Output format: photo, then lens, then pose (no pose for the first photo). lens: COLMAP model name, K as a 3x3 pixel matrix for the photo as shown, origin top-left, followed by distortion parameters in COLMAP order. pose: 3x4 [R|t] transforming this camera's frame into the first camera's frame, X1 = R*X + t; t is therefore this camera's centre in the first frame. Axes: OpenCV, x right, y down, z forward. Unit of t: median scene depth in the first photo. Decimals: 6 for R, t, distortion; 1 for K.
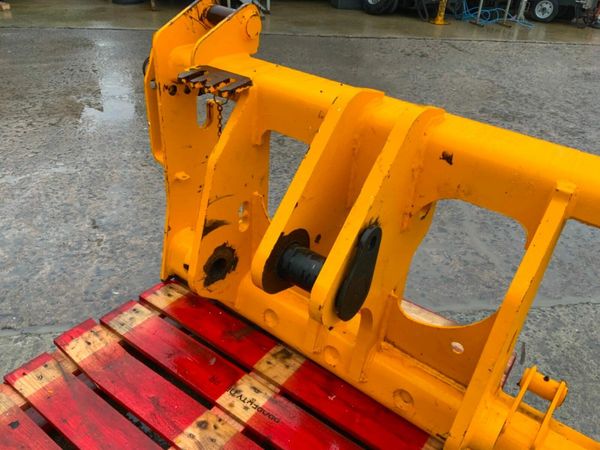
lens RADIAL K [[491.9, 0, 300.0], [0, 491.9, 225.0], [0, 0, 1]] dist [0.078869, -0.149870]
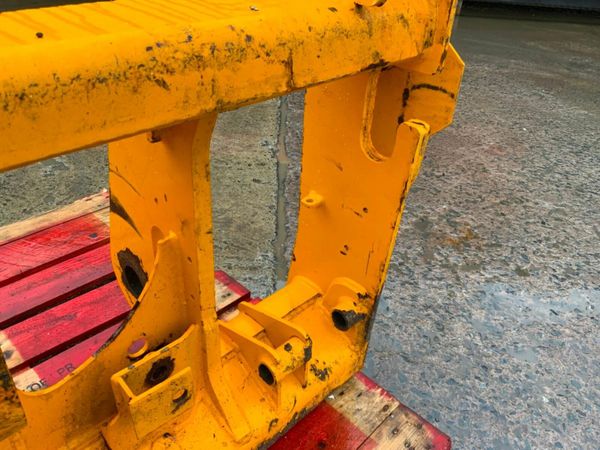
lens RADIAL K [[491.9, 0, 300.0], [0, 491.9, 225.0], [0, 0, 1]] dist [0.078869, -0.149870]
pose [[-0.117060, 0.483273, -0.867608, 0.338536], [-0.584646, 0.672657, 0.453565, -0.388816], [0.802798, 0.560338, 0.203803, 1.015868]]
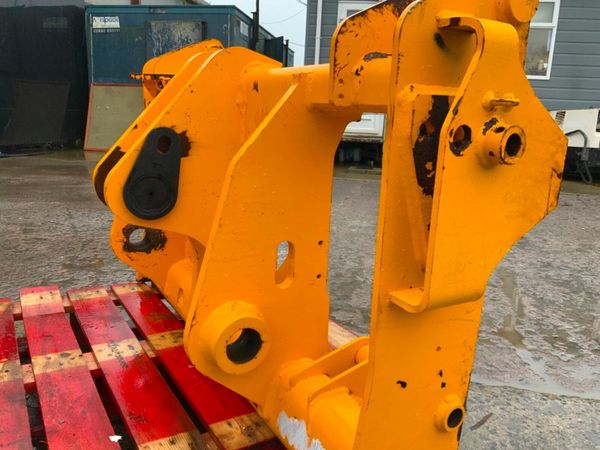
lens RADIAL K [[497.8, 0, 300.0], [0, 497.8, 225.0], [0, 0, 1]] dist [0.028201, -0.071860]
pose [[0.923889, 0.057634, -0.378297, 0.603943], [-0.186742, 0.930788, -0.314262, 0.353654], [0.334002, 0.360987, 0.870707, 0.127008]]
